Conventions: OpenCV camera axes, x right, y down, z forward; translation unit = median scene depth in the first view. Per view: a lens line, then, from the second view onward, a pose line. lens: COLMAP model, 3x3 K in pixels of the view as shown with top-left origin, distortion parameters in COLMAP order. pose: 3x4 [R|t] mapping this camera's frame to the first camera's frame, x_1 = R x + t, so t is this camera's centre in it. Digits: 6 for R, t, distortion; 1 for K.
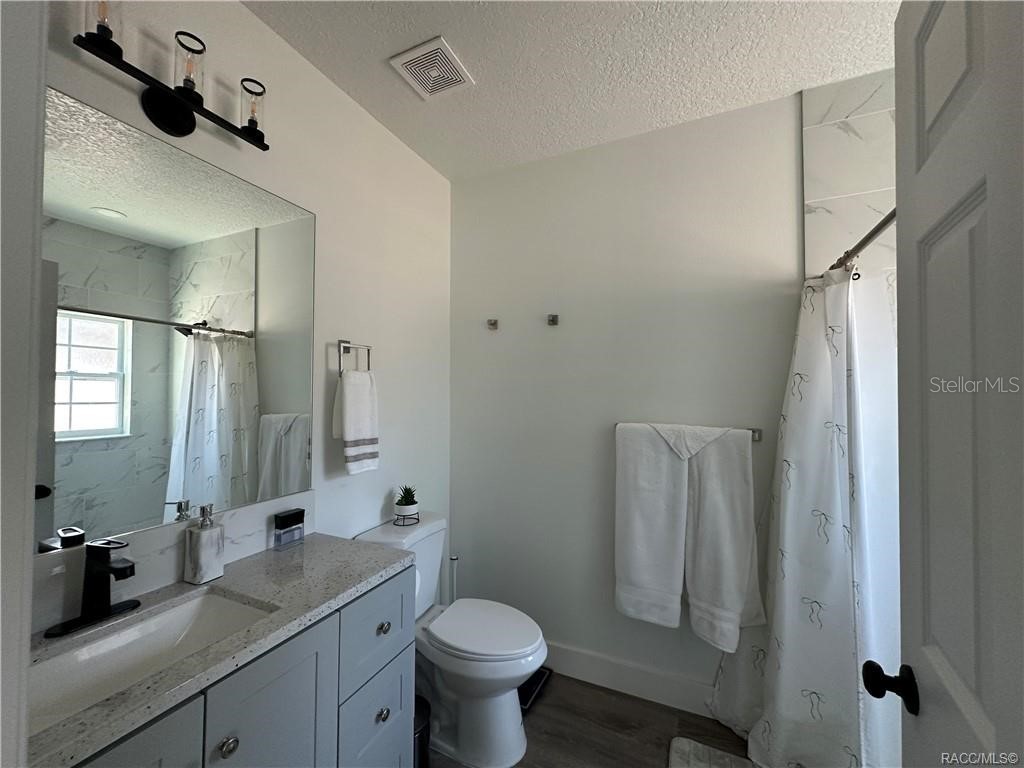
lens RADIAL K [[402.6, 0, 512.0], [0, 402.6, 384.0], [0, 0, 1]] dist [-0.008111, 0.000140]
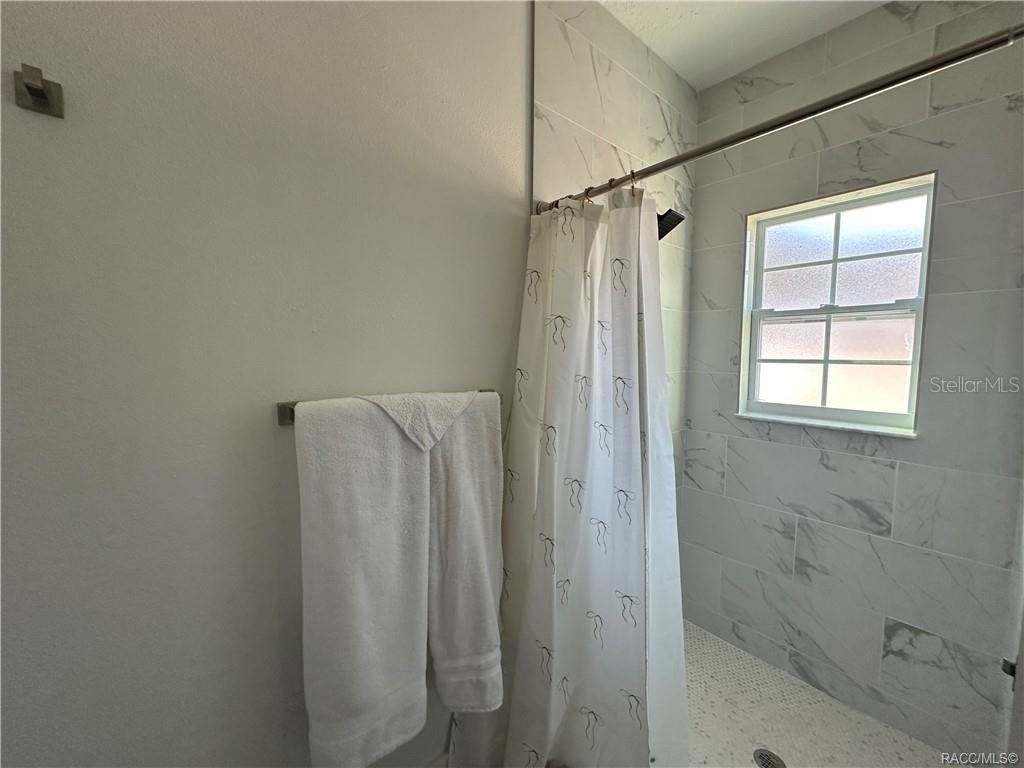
lens RADIAL K [[402.6, 0, 512.0], [0, 402.6, 384.0], [0, 0, 1]] dist [-0.008111, 0.000140]
pose [[0.415632, -0.073817, 0.906532, -0.049277], [-0.024162, 0.995453, 0.092135, 0.031955], [-0.909212, -0.060198, 0.411959, 0.654191]]
